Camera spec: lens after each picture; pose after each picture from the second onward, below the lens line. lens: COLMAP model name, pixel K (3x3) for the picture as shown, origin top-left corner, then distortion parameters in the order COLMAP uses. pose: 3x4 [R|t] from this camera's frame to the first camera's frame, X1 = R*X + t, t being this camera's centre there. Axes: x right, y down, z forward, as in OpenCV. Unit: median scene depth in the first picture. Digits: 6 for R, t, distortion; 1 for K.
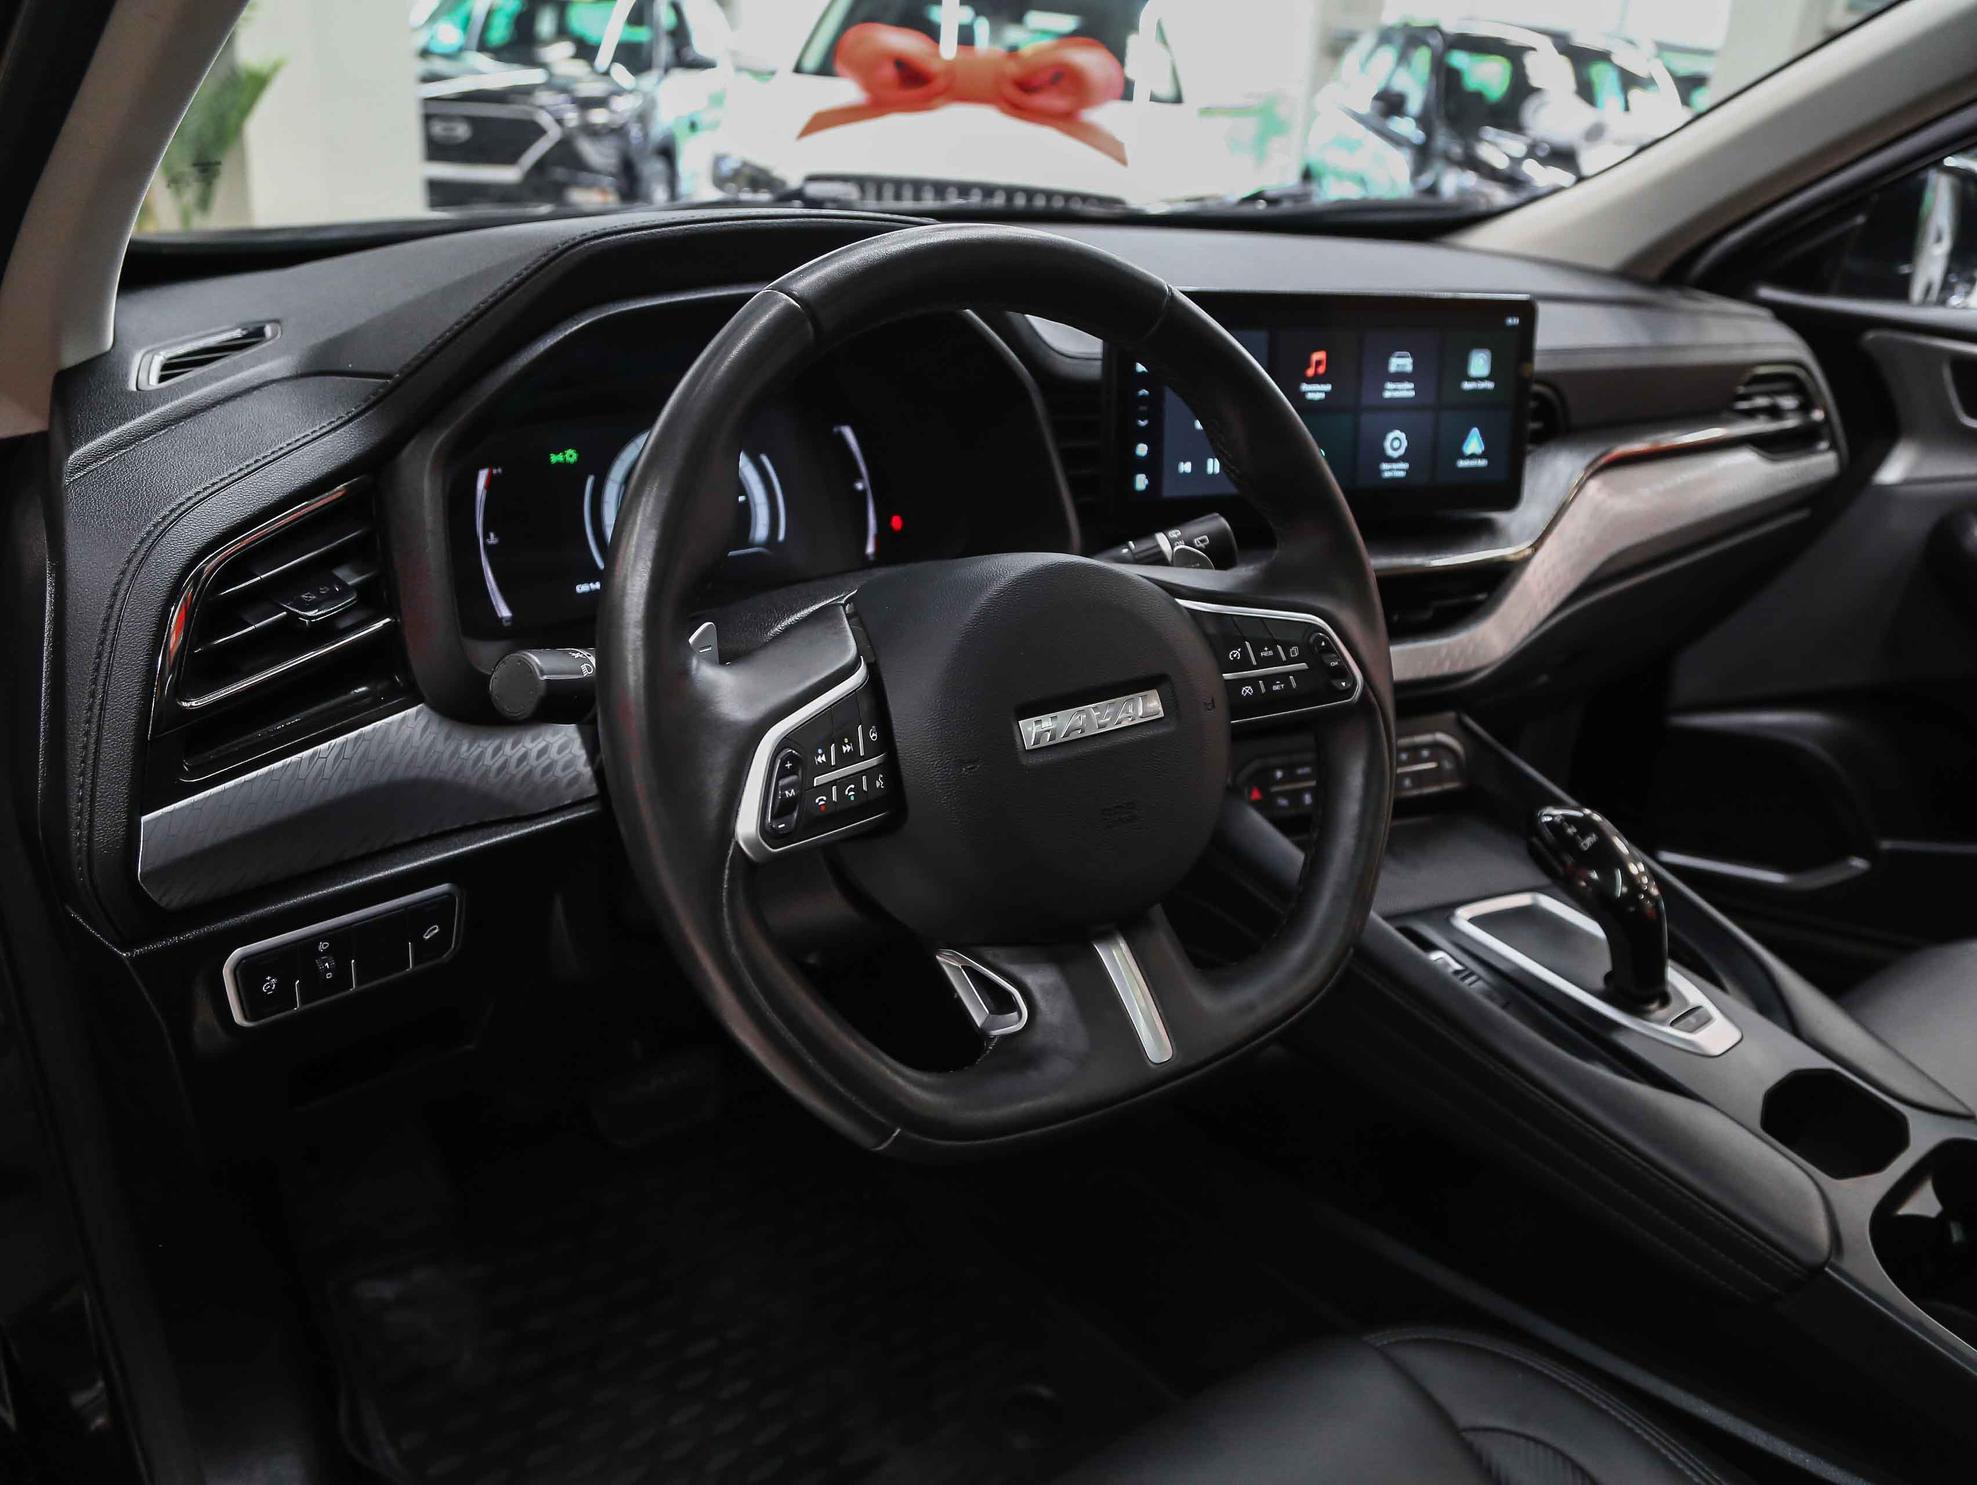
lens RADIAL K [[1528.9, 0, 983.4], [0, 1528.9, 744.5], [0, 0, 1]] dist [-0.104757, 0.048046]
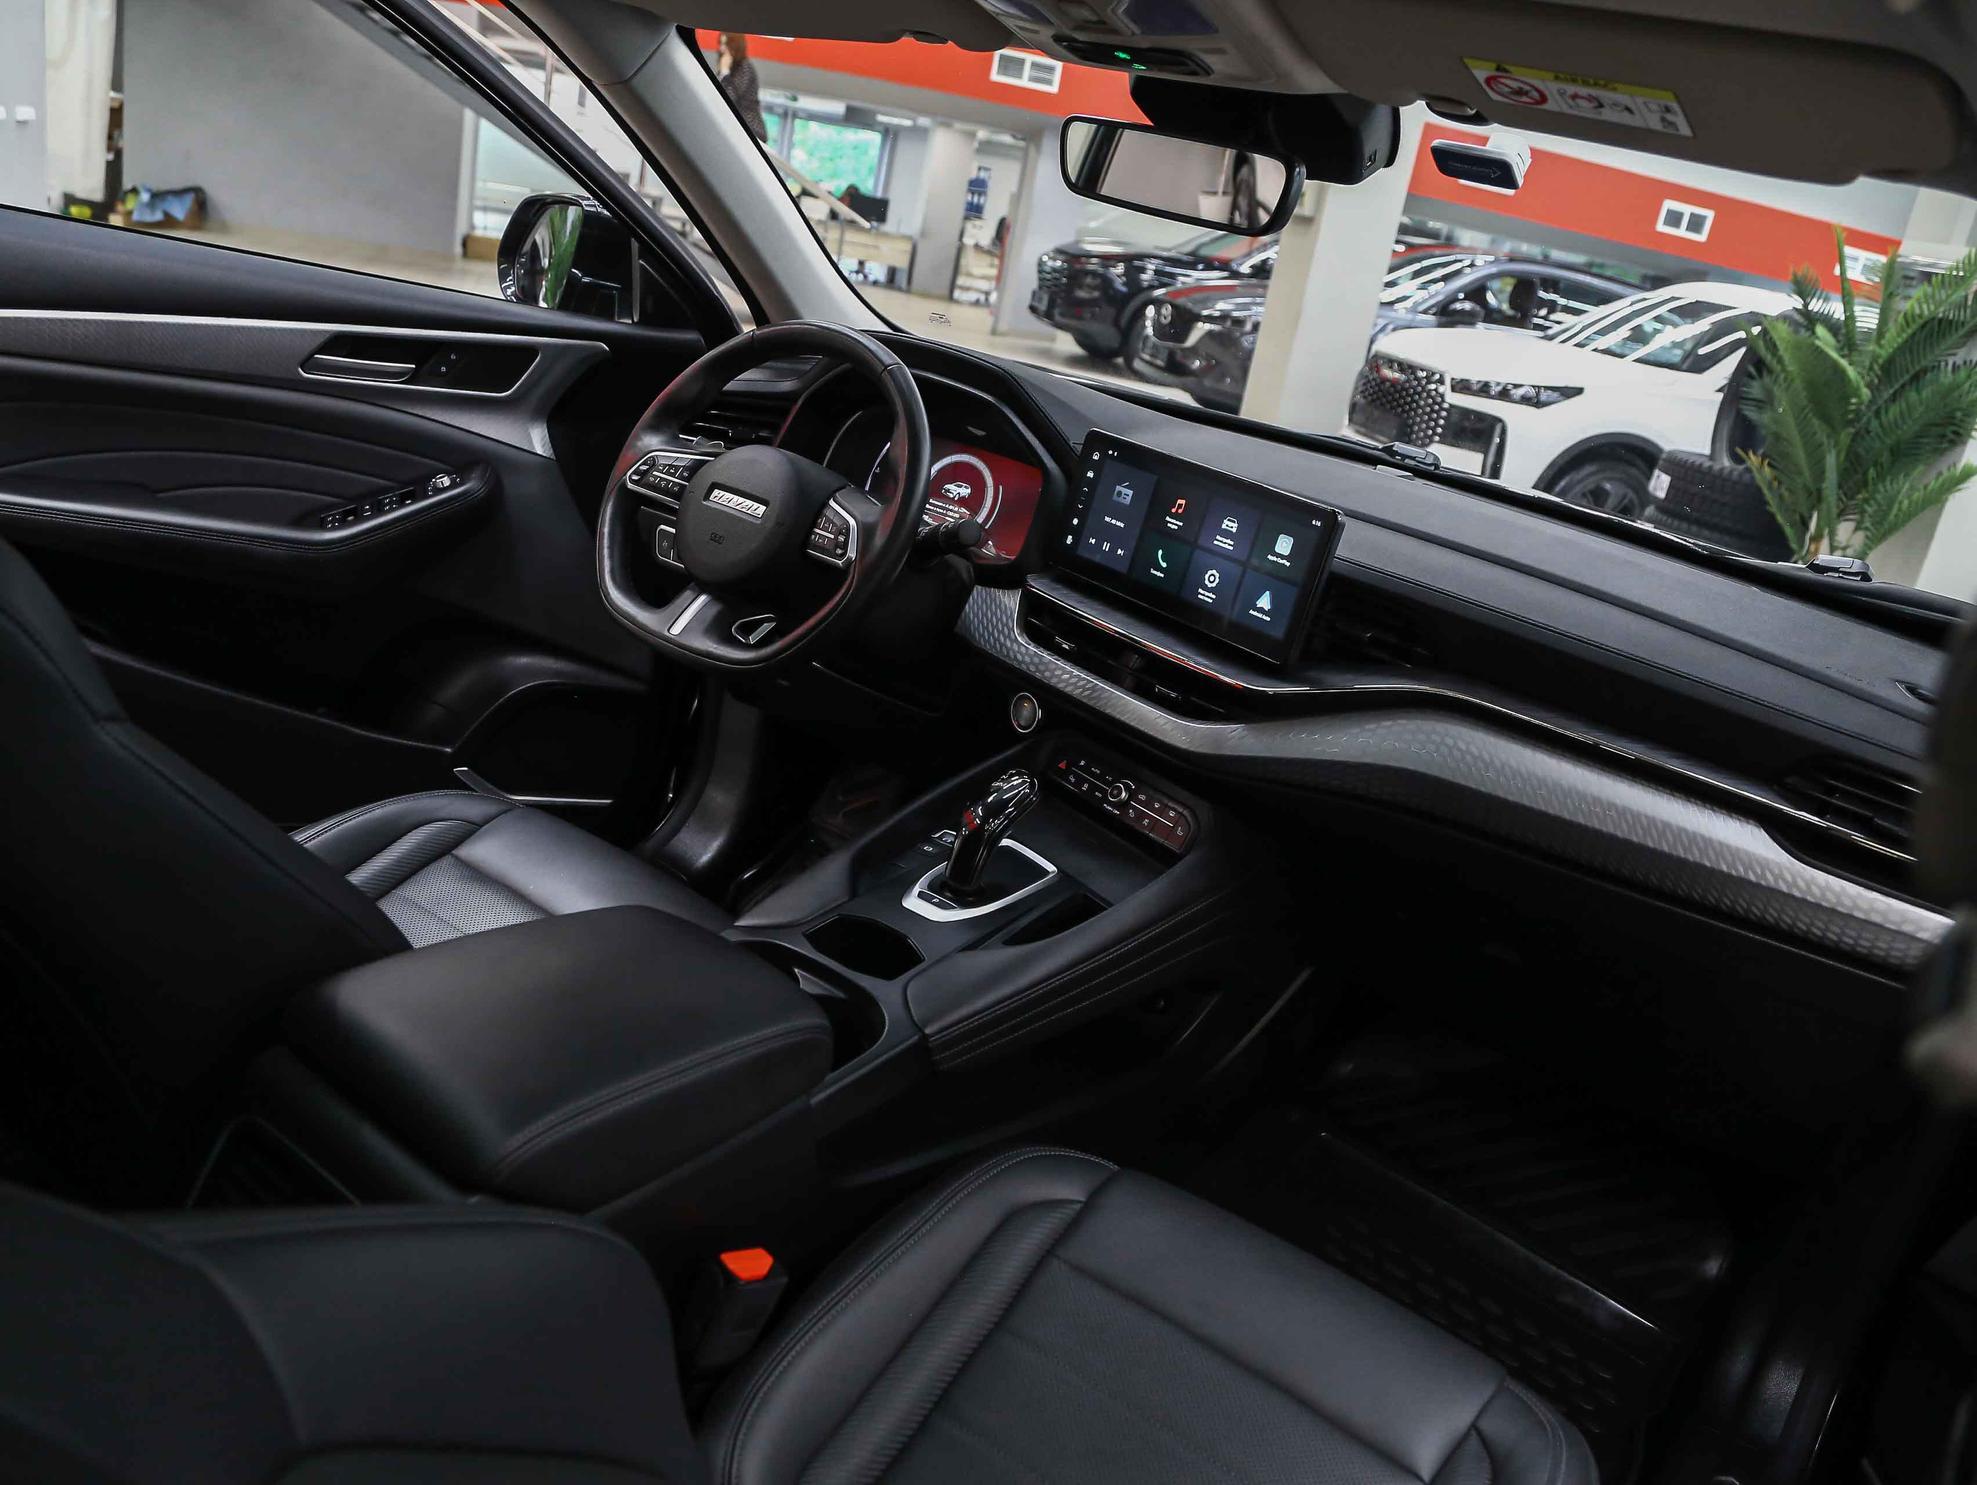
lens RADIAL K [[1528.9, 0, 977.6], [0, 1528.9, 738.9], [0, 0, 1]] dist [-0.104757, 0.048046]
pose [[0.270061, 0.299391, -0.915113, 1.611470], [-0.546207, 0.830335, 0.110463, -0.115129], [0.792922, 0.470010, 0.387770, 0.353428]]
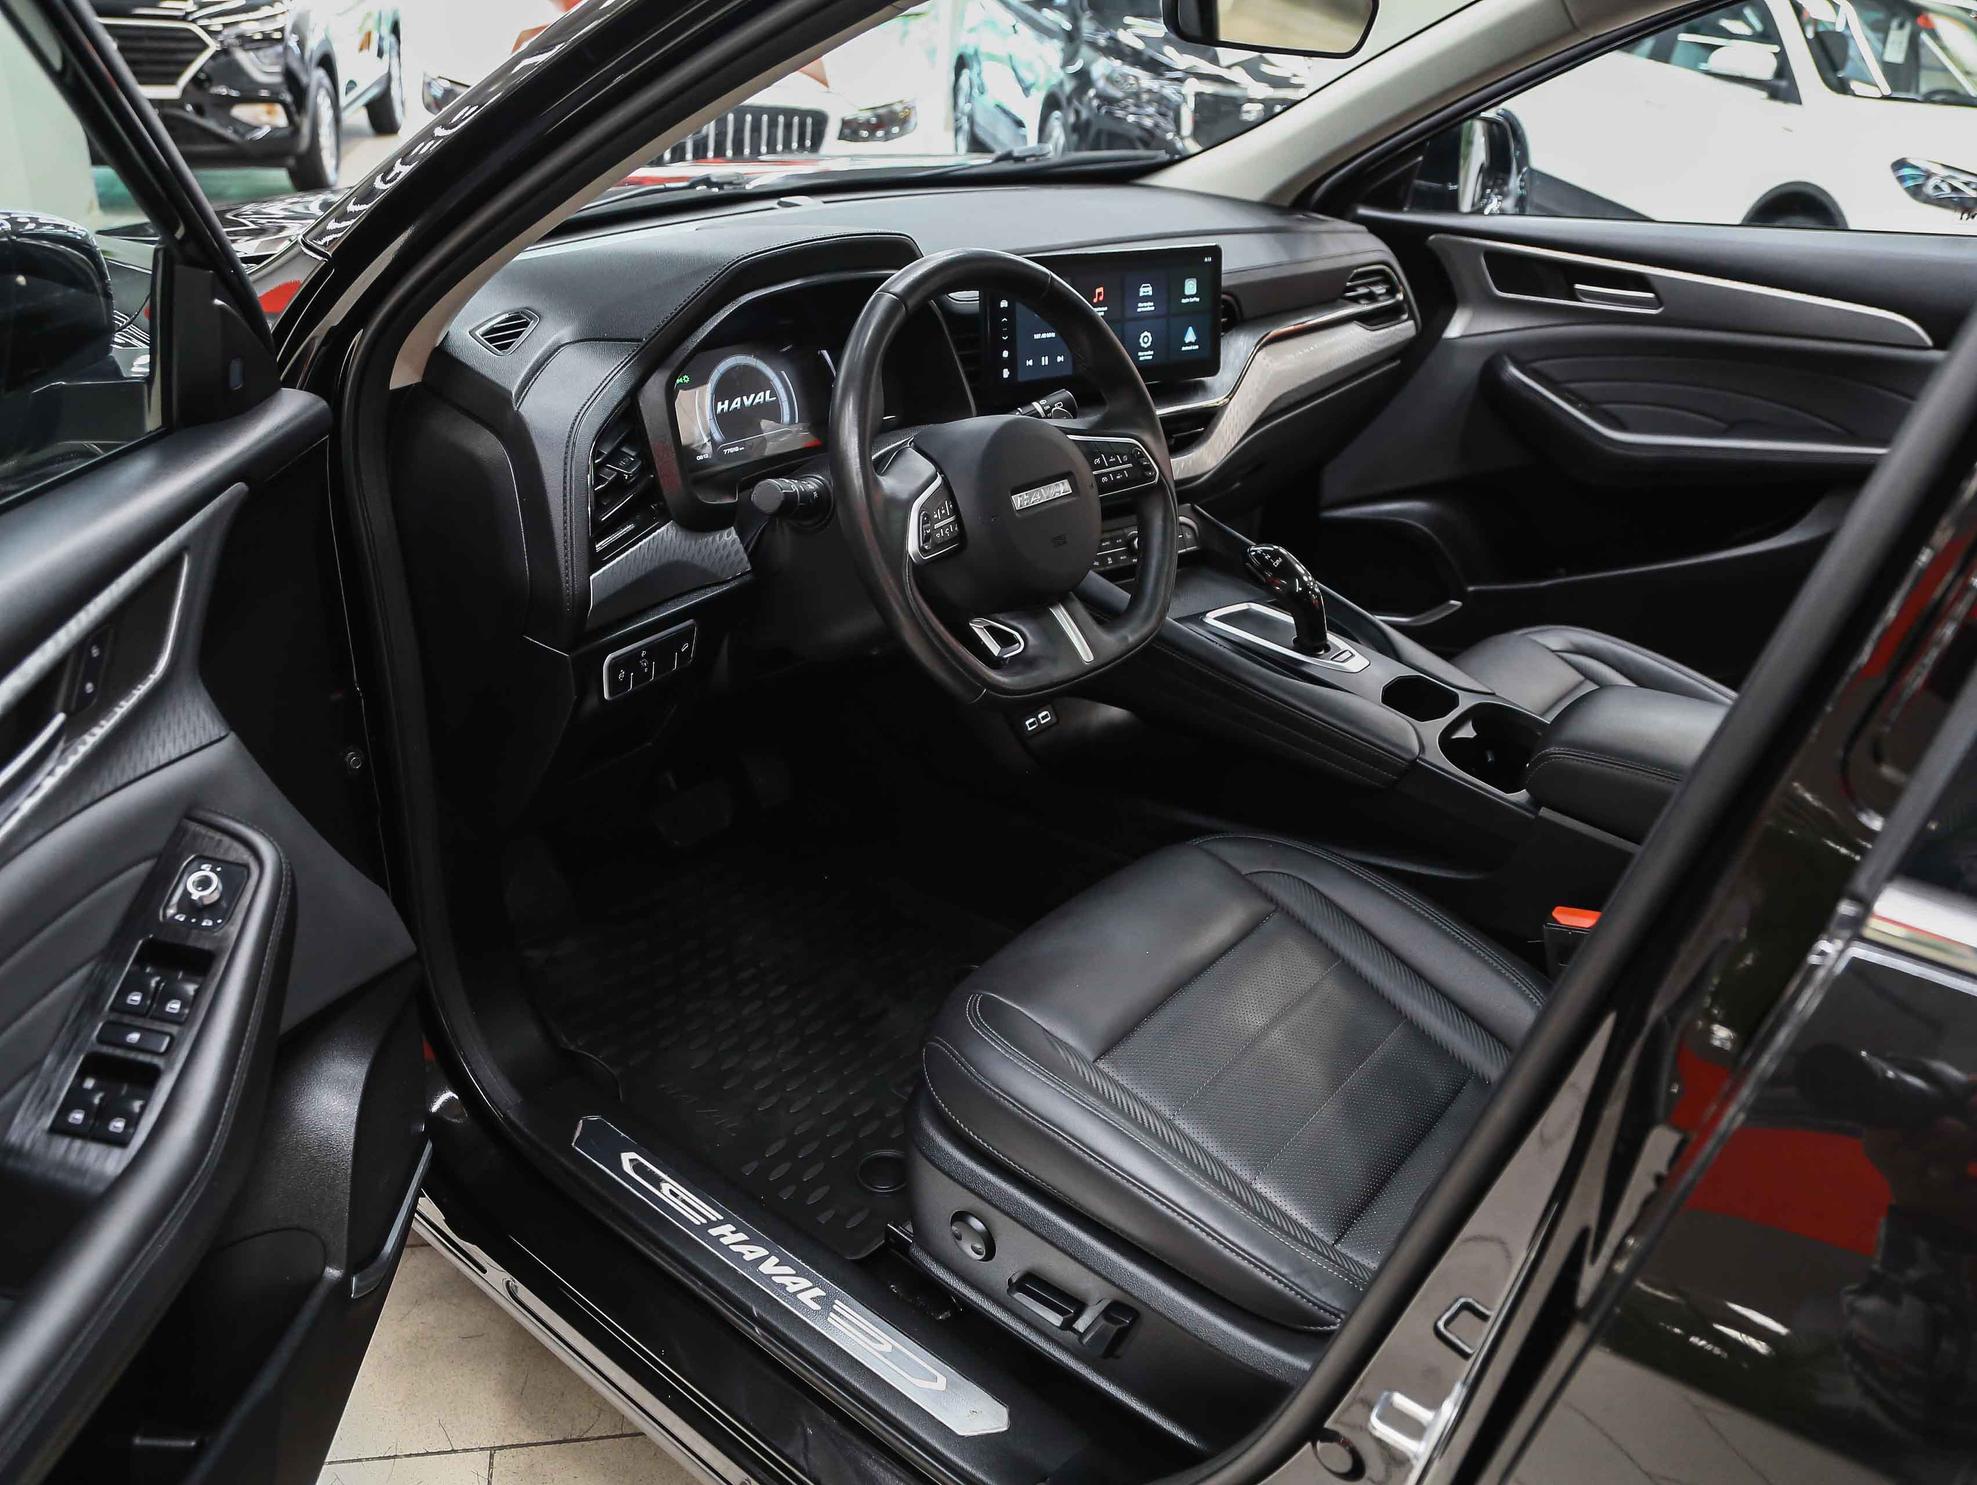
lens RADIAL K [[1528.9, 0, 988.8], [0, 1528.9, 726.9], [0, 0, 1]] dist [-0.104757, 0.048046]
pose [[0.974546, -0.106230, 0.197421, -0.273950], [0.093380, 0.992927, 0.073325, 0.085815], [-0.203814, -0.053024, 0.977573, -0.623780]]
